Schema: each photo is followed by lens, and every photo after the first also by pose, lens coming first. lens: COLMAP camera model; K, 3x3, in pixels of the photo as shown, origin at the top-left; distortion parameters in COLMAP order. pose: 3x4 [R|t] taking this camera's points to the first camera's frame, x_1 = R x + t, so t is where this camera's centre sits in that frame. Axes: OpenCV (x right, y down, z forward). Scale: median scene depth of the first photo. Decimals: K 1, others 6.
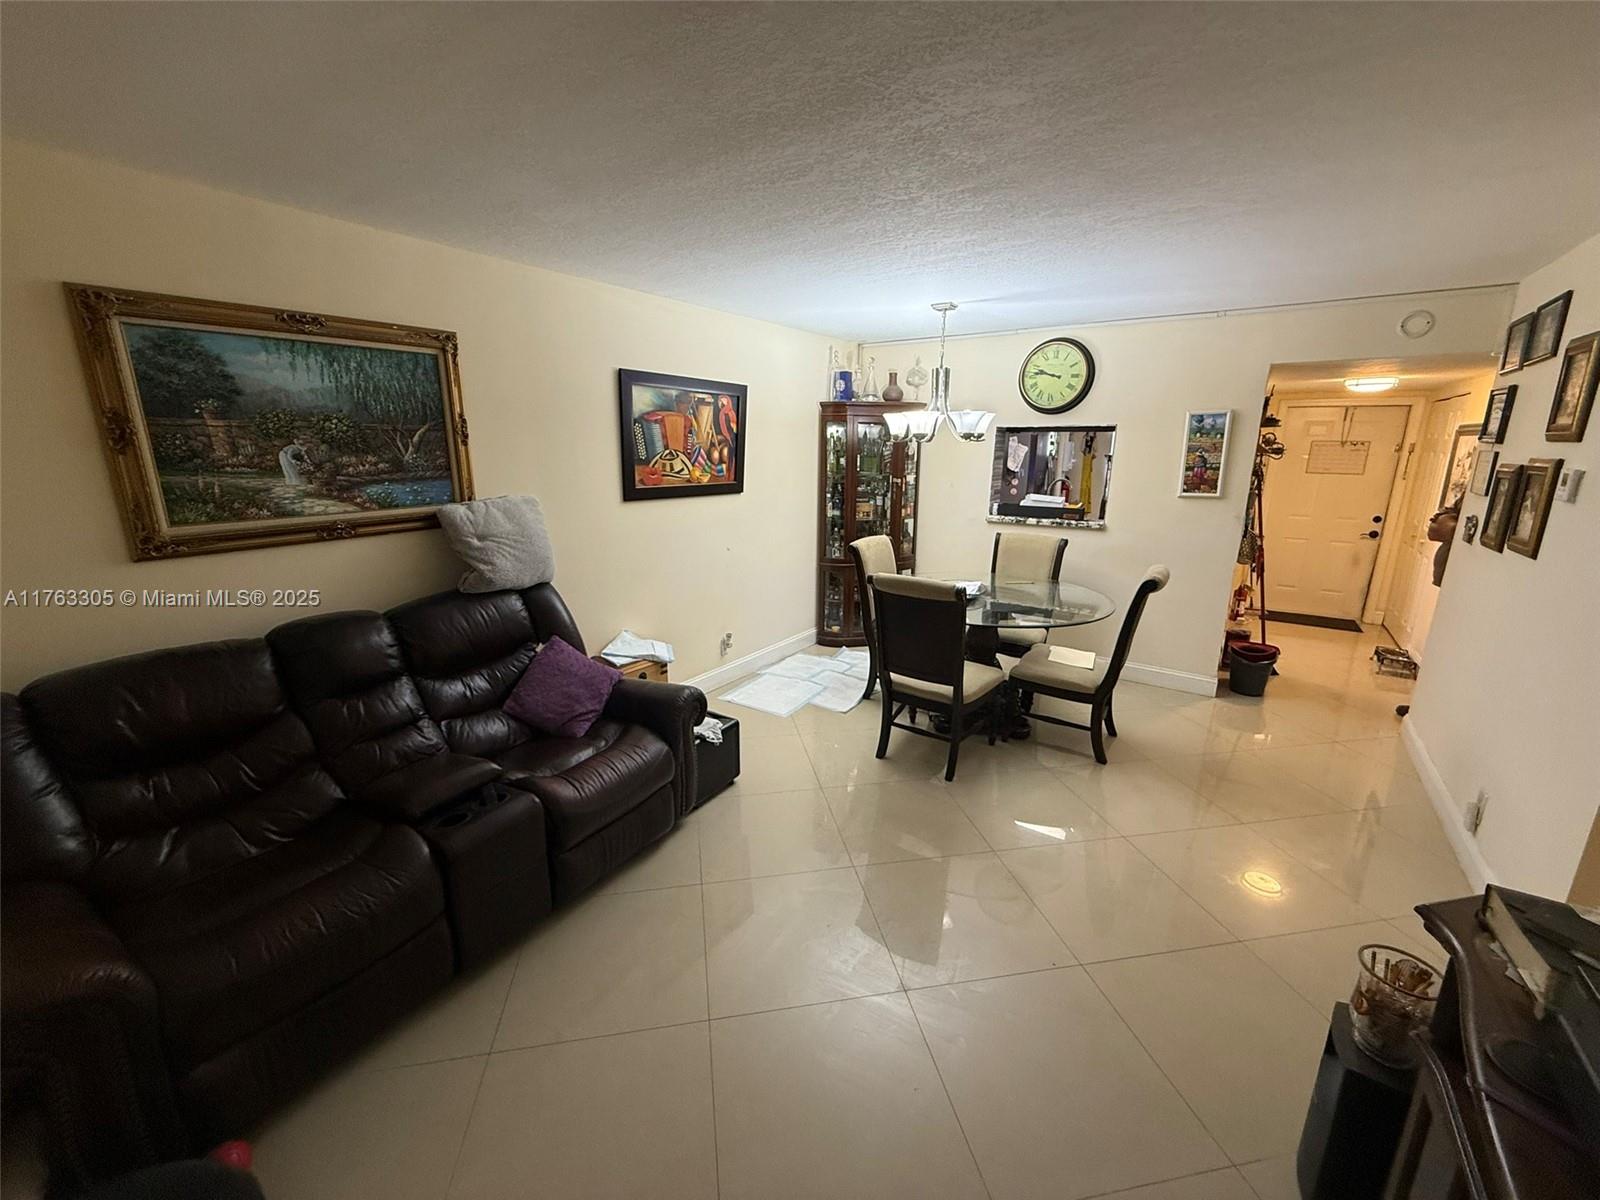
lens RADIAL K [[638.3, 0, 797.2], [0, 638.3, 607.1], [0, 0, 1]] dist [-0.001660, 0.000680]
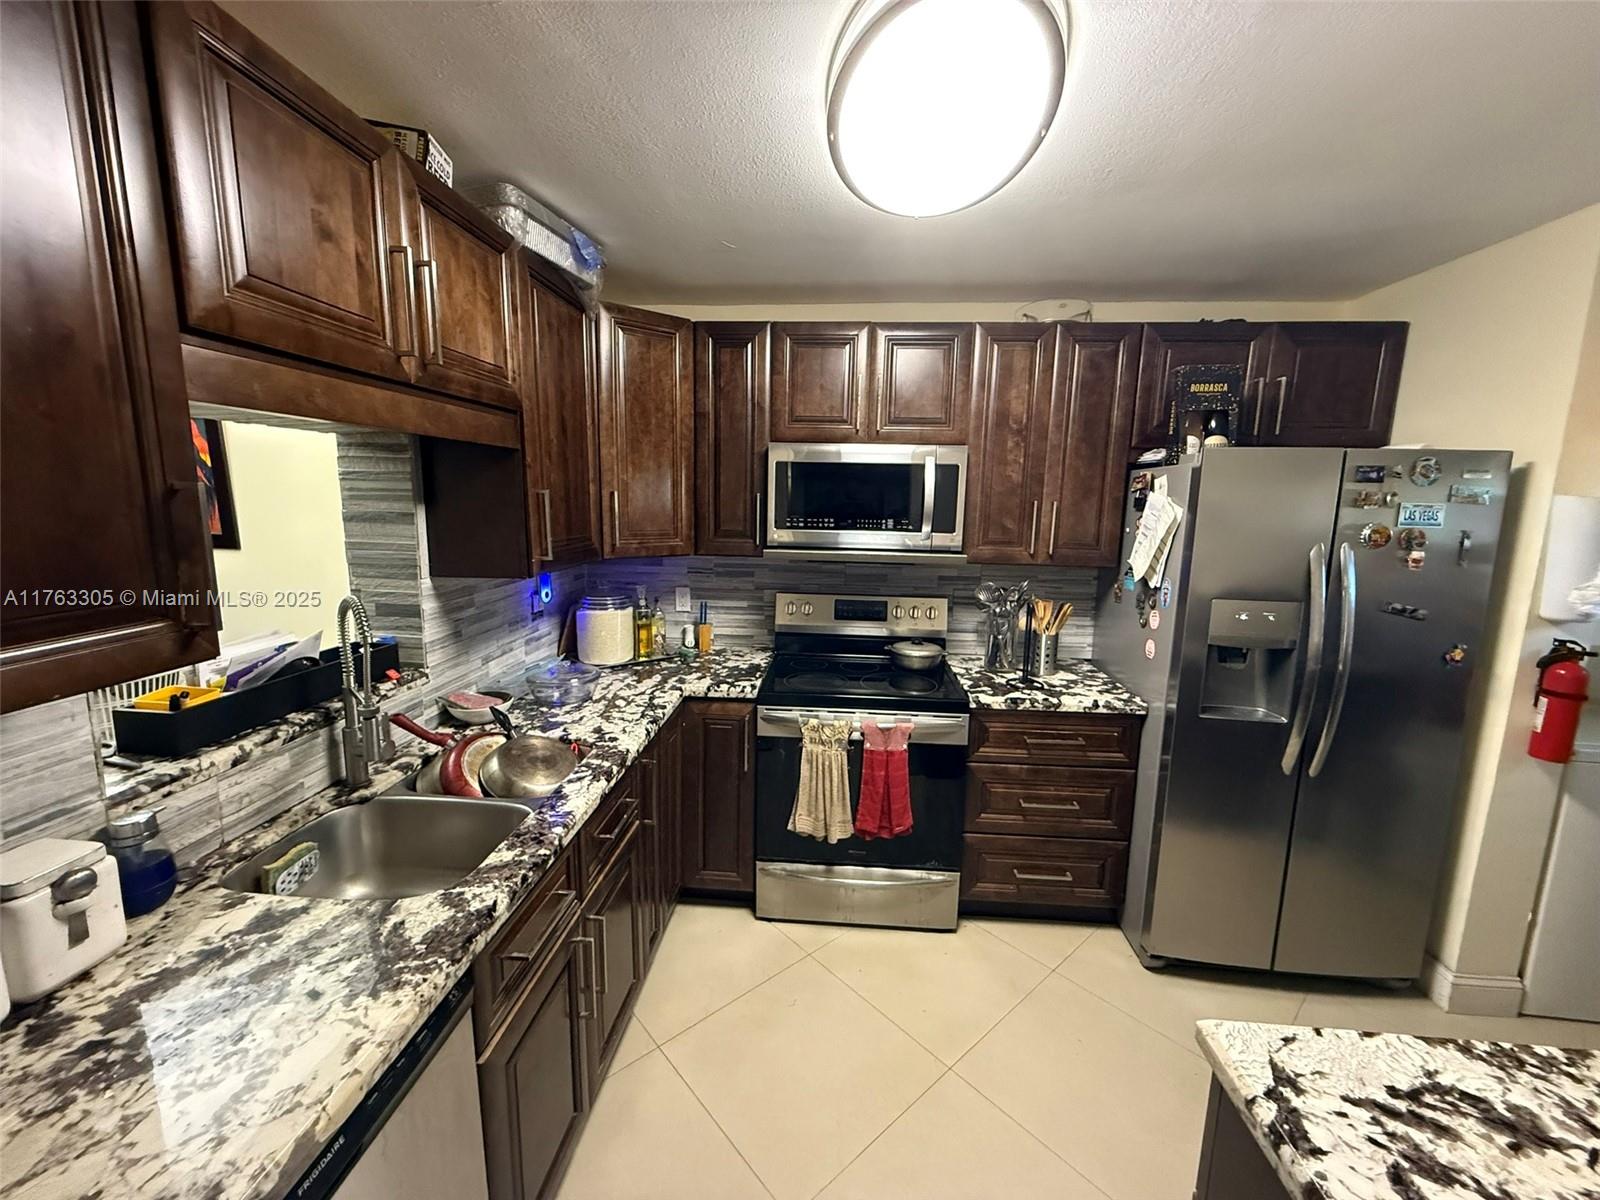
lens RADIAL K [[638.3, 0, 798.8], [0, 638.3, 598.1], [0, 0, 1]] dist [-0.001660, 0.000680]
pose [[0.510071, 0.144842, -0.847849, 0.483240], [-0.233177, 0.972092, 0.025786, -0.163970], [0.827923, 0.184546, 0.529610, 0.652762]]
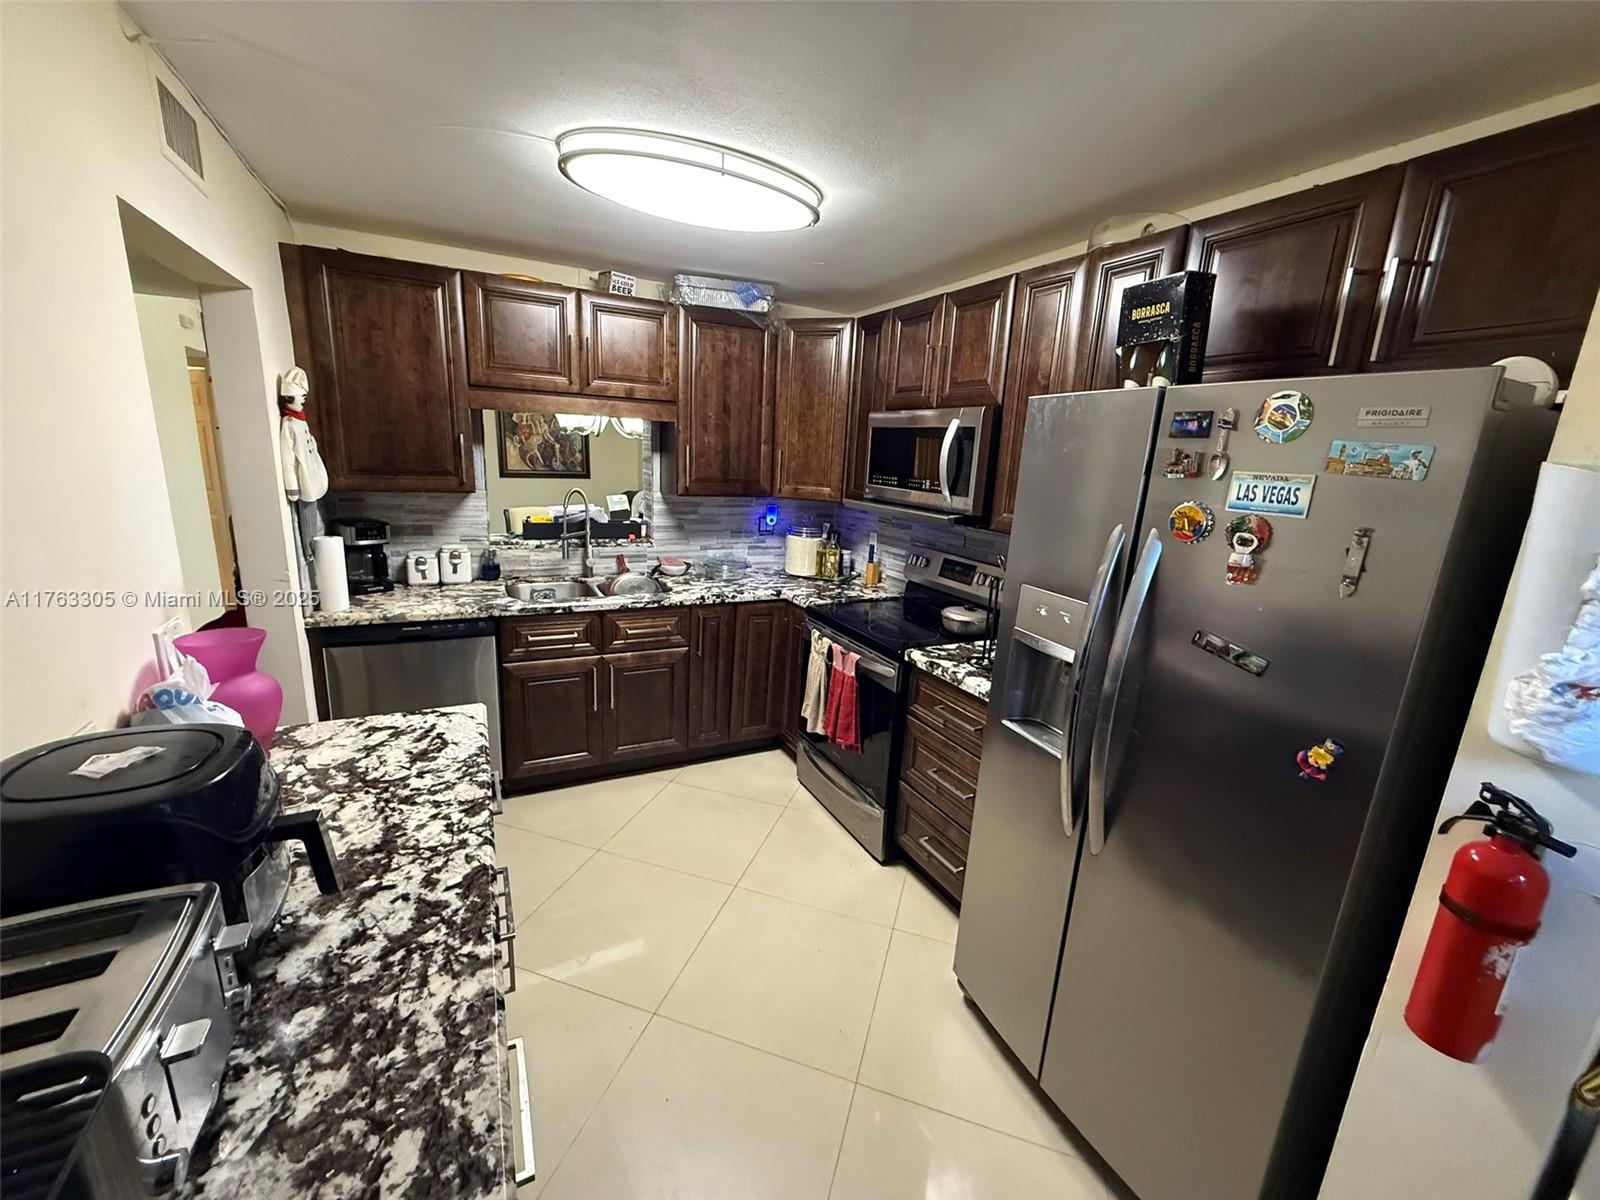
lens RADIAL K [[638.3, 0, 795.6], [0, 638.3, 596.4], [0, 0, 1]] dist [-0.001660, 0.000680]
pose [[-0.472644, 0.173363, -0.864033, 0.569322], [-0.268904, 0.905327, 0.328745, -0.241752], [0.839225, 0.387721, -0.381279, 0.948351]]
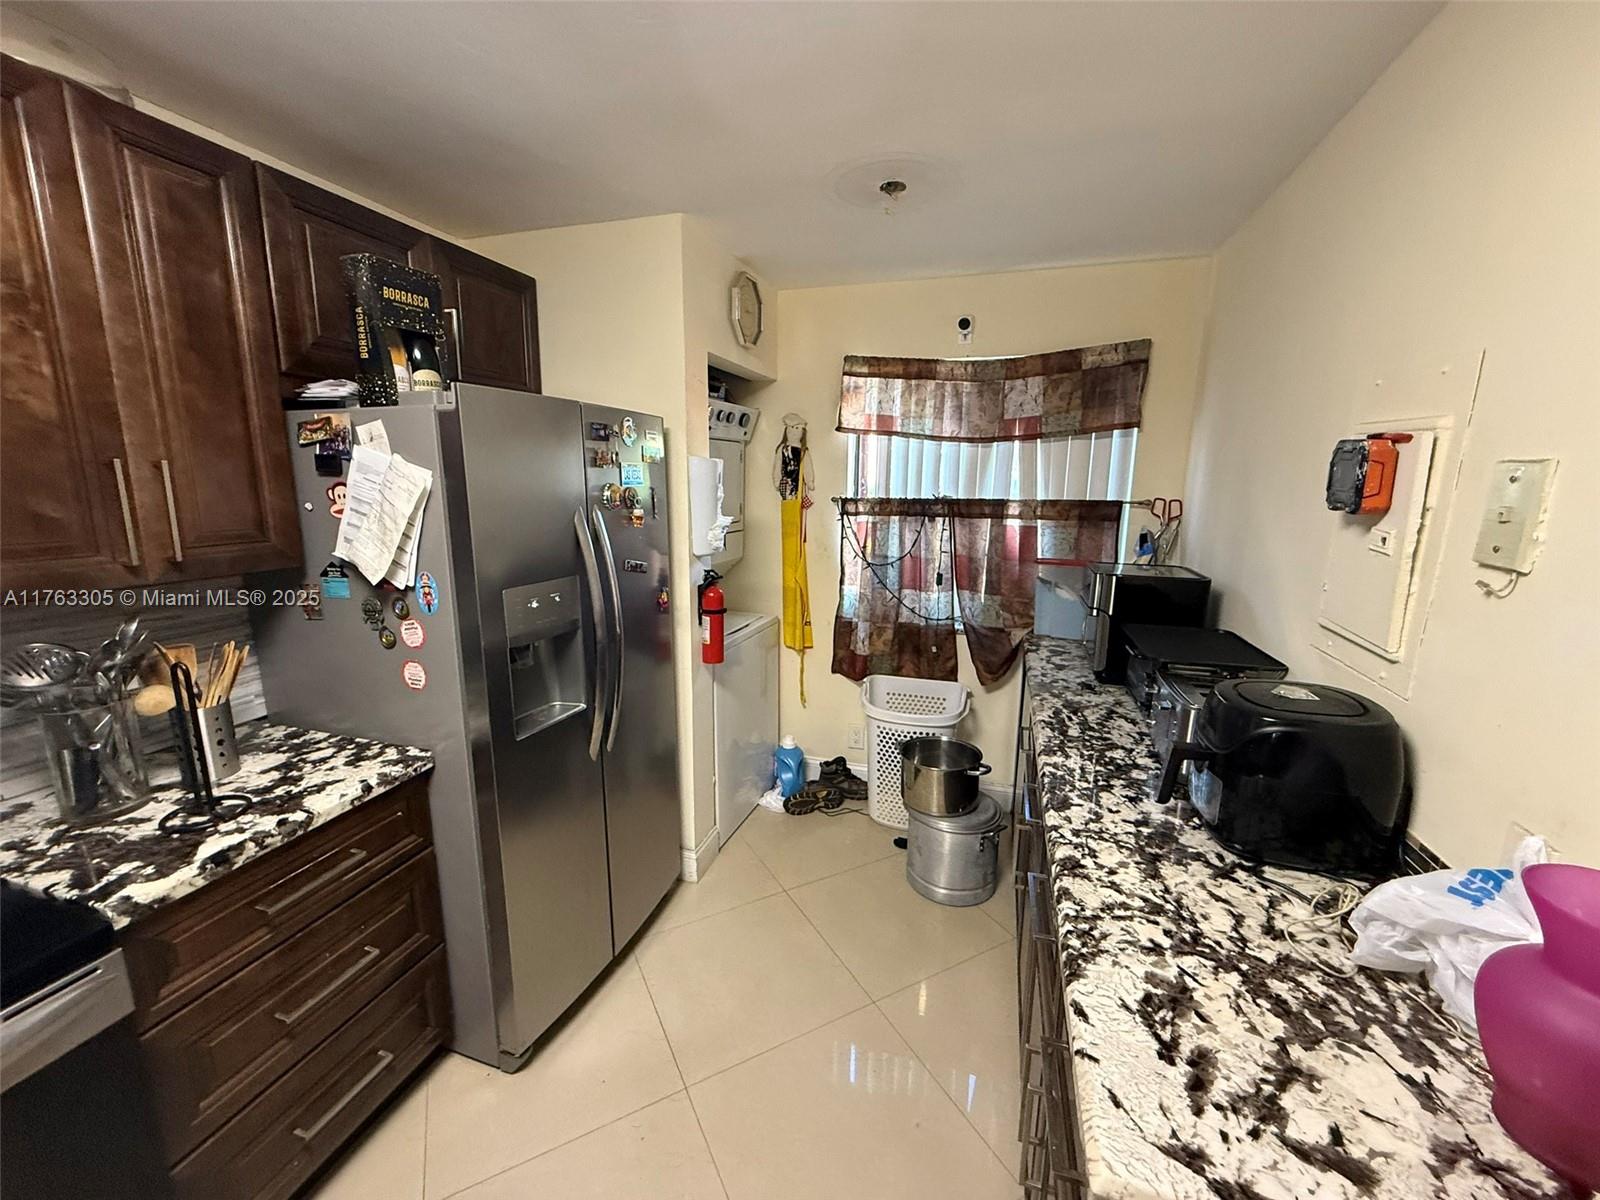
lens RADIAL K [[638.3, 0, 795.9], [0, 638.3, 596.9], [0, 0, 1]] dist [-0.001660, 0.000680]
pose [[0.952837, -0.047846, 0.299686, 0.376676], [0.066113, 0.996502, -0.051109, -0.177900], [-0.296192, 0.068512, 0.952668, 0.714712]]
